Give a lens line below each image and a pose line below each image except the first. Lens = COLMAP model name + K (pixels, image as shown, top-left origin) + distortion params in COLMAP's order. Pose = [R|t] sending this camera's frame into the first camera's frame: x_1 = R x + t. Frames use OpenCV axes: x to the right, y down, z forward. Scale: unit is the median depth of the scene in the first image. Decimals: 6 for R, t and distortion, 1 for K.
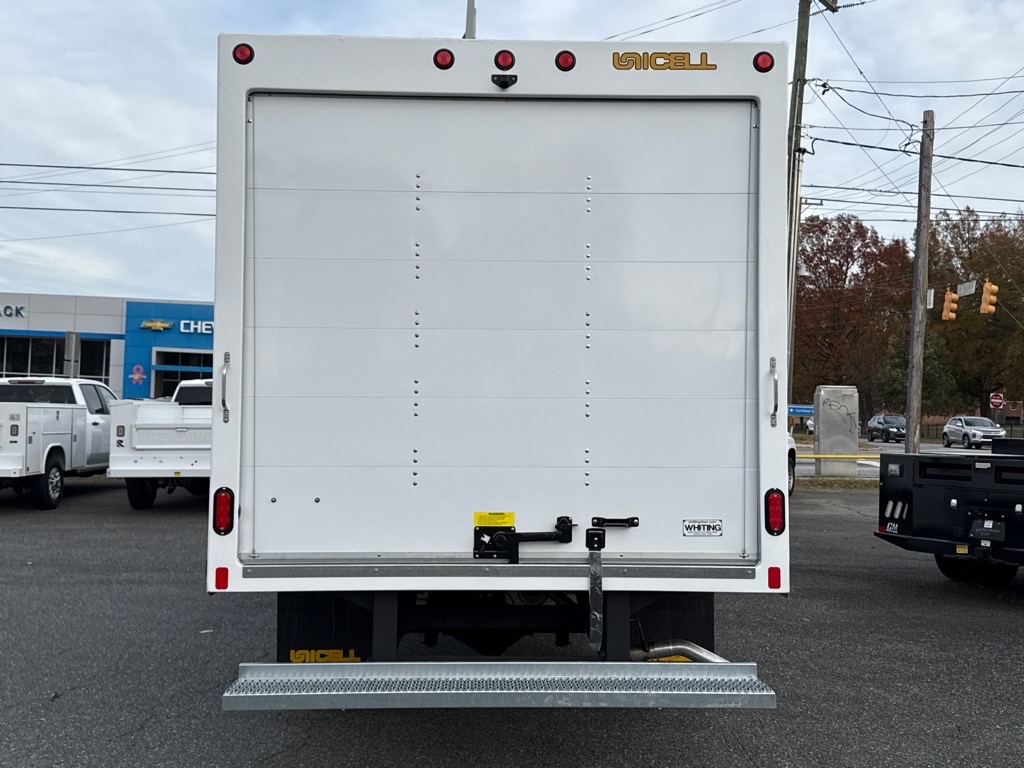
lens RADIAL K [[1110.5, 0, 519.7], [0, 1110.5, 379.5], [0, 0, 1]] dist [0.101392, 0.000000]
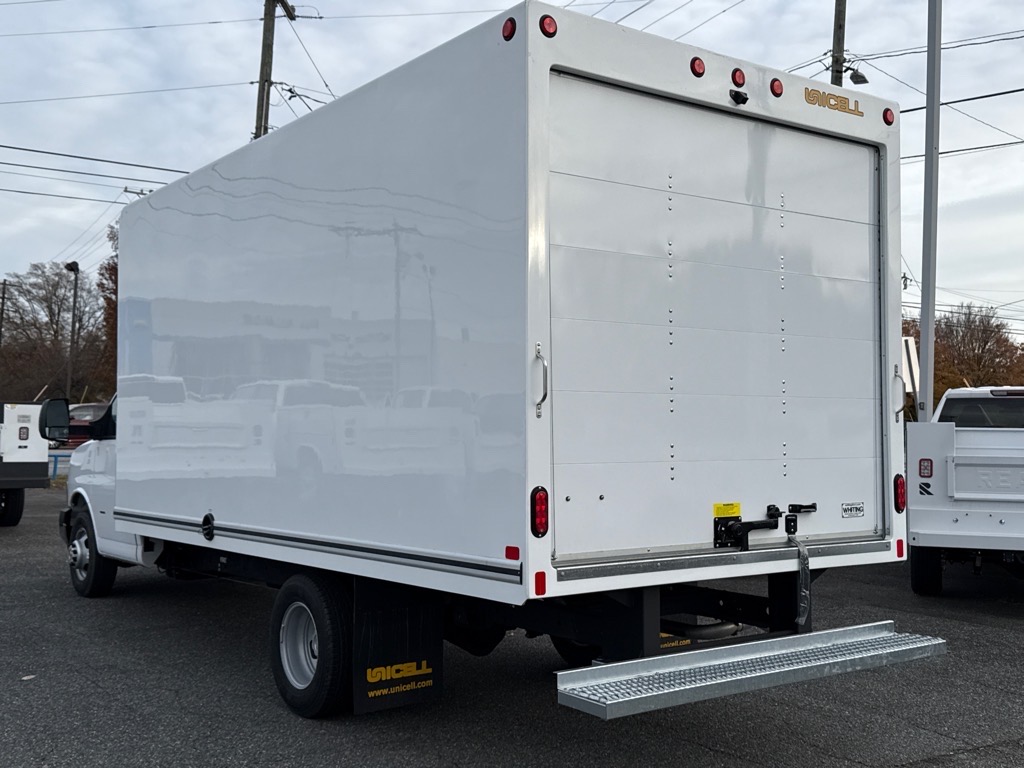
lens RADIAL K [[1110.5, 0, 519.6], [0, 1110.5, 386.9], [0, 0, 1]] dist [0.101392, 0.000000]
pose [[0.822695, 0.018806, 0.568172, -0.791248], [-0.023166, 0.999732, 0.000453, 0.012373], [-0.568011, -0.013535, 0.822909, 0.239112]]
